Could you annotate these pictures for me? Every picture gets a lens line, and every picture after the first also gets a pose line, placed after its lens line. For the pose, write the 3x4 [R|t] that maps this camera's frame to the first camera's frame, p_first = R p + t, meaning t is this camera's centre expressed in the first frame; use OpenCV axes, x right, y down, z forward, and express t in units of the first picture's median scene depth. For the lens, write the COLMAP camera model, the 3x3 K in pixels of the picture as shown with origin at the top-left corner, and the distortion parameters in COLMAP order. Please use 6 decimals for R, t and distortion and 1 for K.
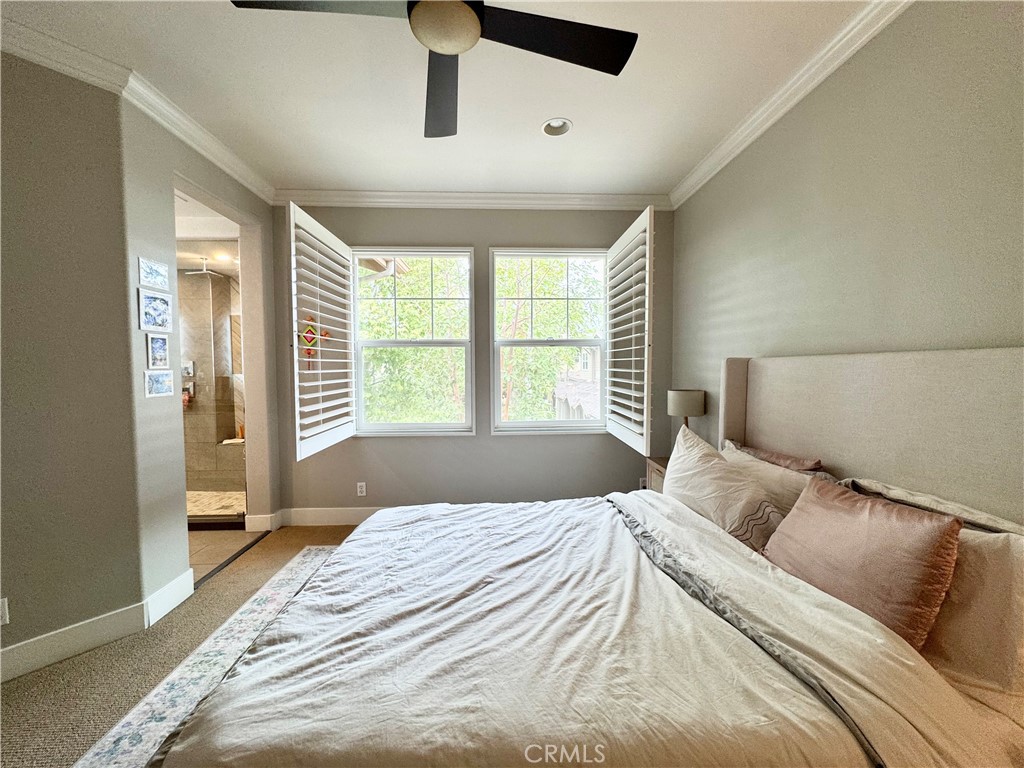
lens RADIAL K [[410.4, 0, 512.9], [0, 410.4, 384.9], [0, 0, 1]] dist [-0.003457, -0.000170]
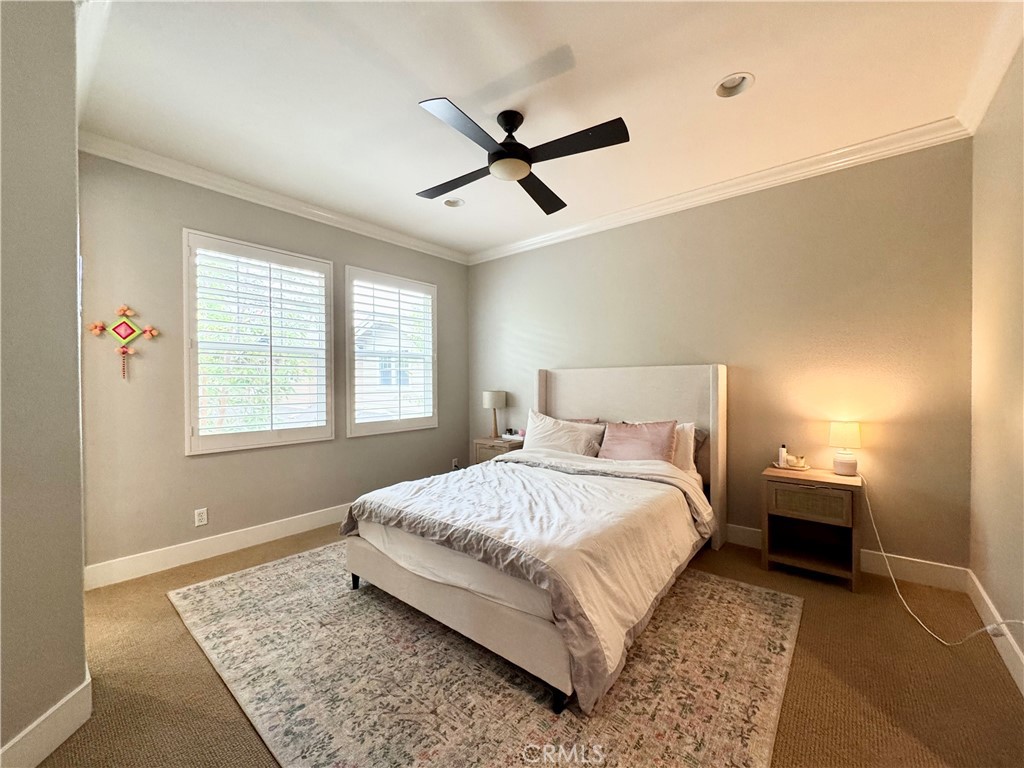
lens RADIAL K [[410.4, 0, 512.9], [0, 410.4, 384.9], [0, 0, 1]] dist [-0.003457, -0.000170]
pose [[0.672292, -0.004139, 0.740275, -0.827457], [0.034170, 0.999092, -0.025446, 0.039592], [-0.739497, 0.042403, 0.671823, -0.071893]]
